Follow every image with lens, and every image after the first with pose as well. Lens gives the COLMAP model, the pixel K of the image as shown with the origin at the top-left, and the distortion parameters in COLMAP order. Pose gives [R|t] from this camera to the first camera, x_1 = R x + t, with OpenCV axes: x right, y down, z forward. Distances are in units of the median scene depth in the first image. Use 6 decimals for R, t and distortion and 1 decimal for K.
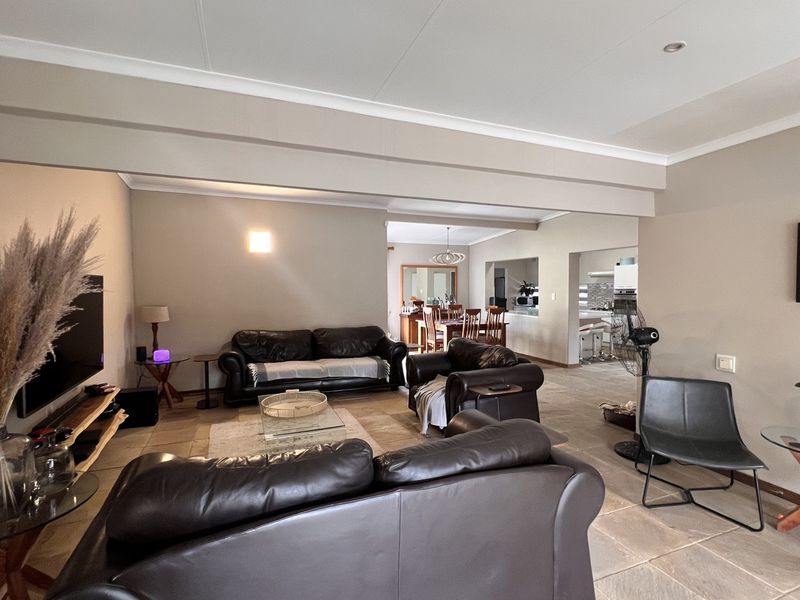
lens RADIAL K [[402.3, 0, 398.5], [0, 402.3, 299.9], [0, 0, 1]] dist [-0.001036, -0.000001]
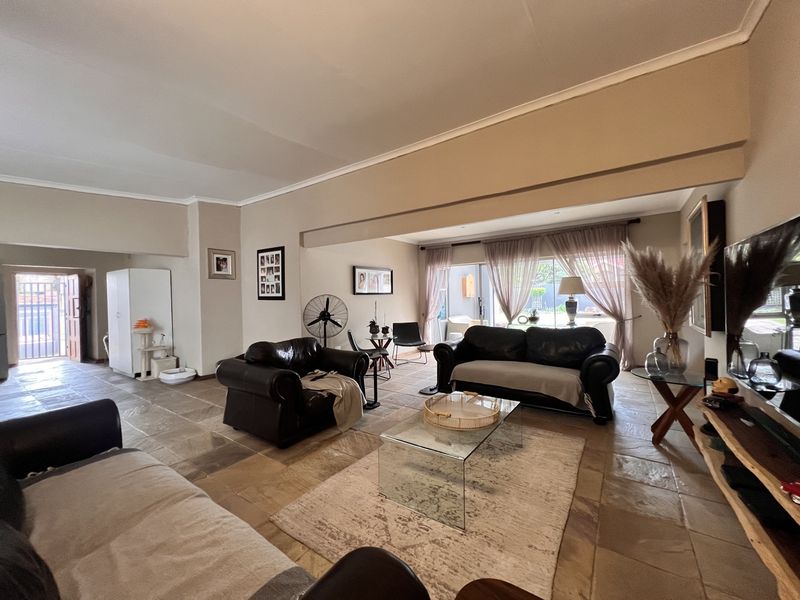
lens RADIAL K [[316.6, 0, 397.8], [0, 316.6, 300.7], [0, 0, 1]] dist [0.000240, 0.000011]
pose [[-0.557013, 0.016258, 0.830345, -0.616343], [0.043802, 0.998992, 0.009824, 0.010913], [-0.829348, 0.041843, -0.557163, 1.216833]]
